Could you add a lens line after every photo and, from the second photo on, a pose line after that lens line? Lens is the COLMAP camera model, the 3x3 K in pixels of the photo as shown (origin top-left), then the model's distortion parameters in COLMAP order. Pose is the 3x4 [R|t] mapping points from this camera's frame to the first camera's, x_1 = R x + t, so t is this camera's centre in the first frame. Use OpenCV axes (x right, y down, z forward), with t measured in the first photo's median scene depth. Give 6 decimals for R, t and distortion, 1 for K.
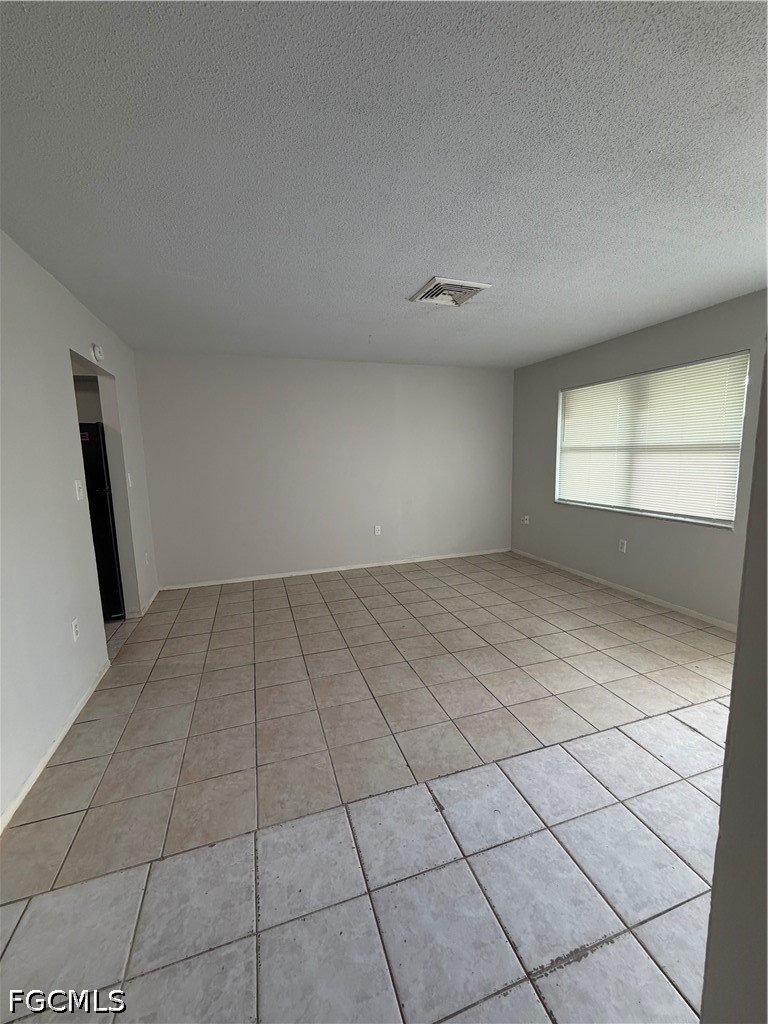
lens RADIAL K [[408.2, 0, 383.1], [0, 408.2, 511.3], [0, 0, 1]] dist [-0.001152, 0.000511]
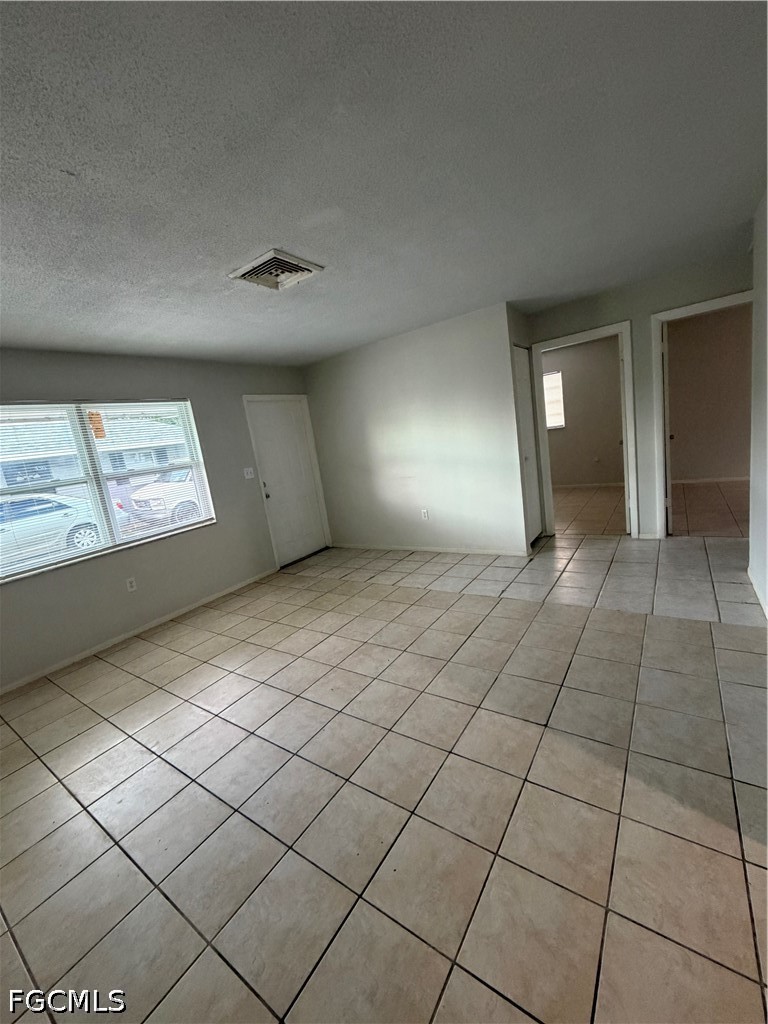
lens RADIAL K [[408.2, 0, 383.1], [0, 408.2, 511.3], [0, 0, 1]] dist [-0.001152, 0.000511]
pose [[-0.592753, -0.035539, 0.804600, -0.587564], [0.269720, 0.932578, 0.239896, -0.166236], [-0.758878, 0.359216, -0.543202, 1.235904]]
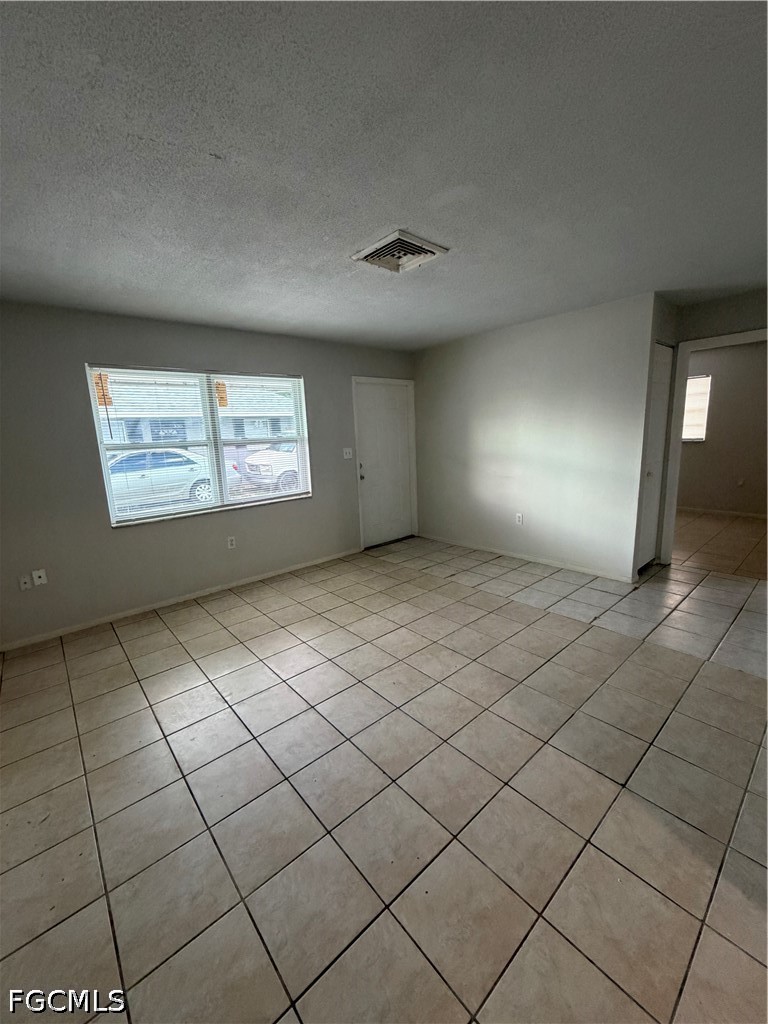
lens RADIAL K [[408.2, 0, 383.1], [0, 408.2, 511.3], [0, 0, 1]] dist [-0.001152, 0.000511]
pose [[-0.387959, -0.135329, 0.911688, -0.569293], [0.183432, 0.958037, 0.220266, -0.174295], [-0.903239, 0.252687, -0.346855, 1.214659]]
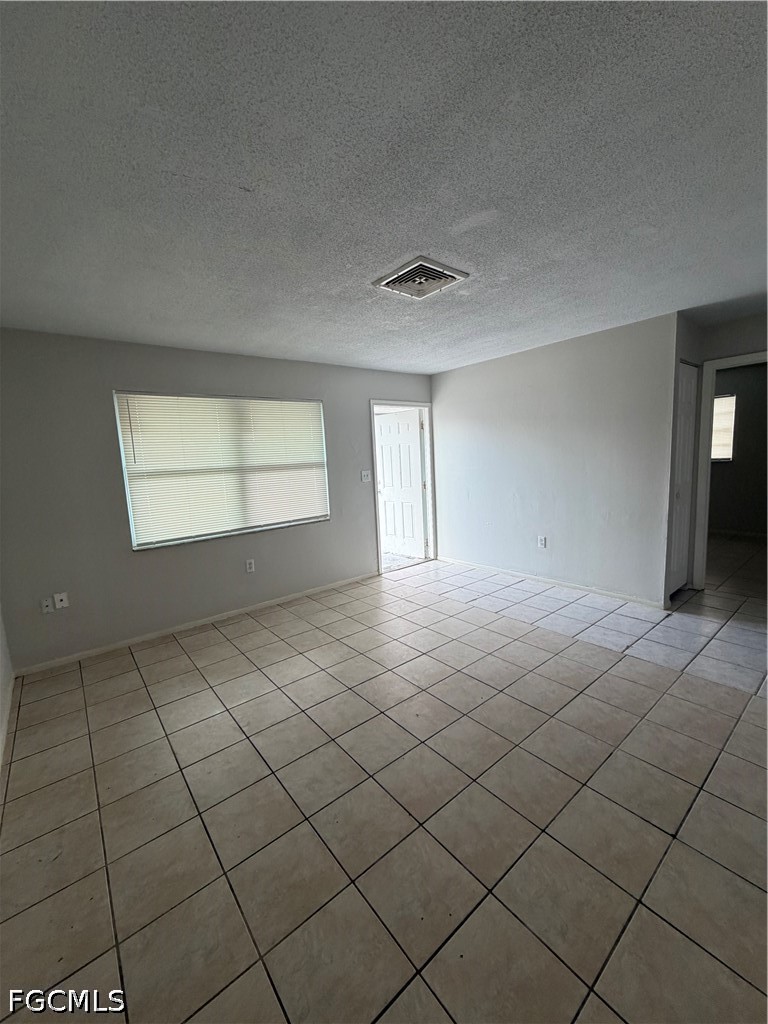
lens RADIAL K [[408.2, 0, 383.1], [0, 408.2, 511.3], [0, 0, 1]] dist [-0.001152, 0.000511]
pose [[-0.354984, -0.084860, 0.931013, -0.551148], [0.192242, 0.967963, 0.161528, -0.175731], [-0.914893, 0.236320, -0.327297, 1.220858]]
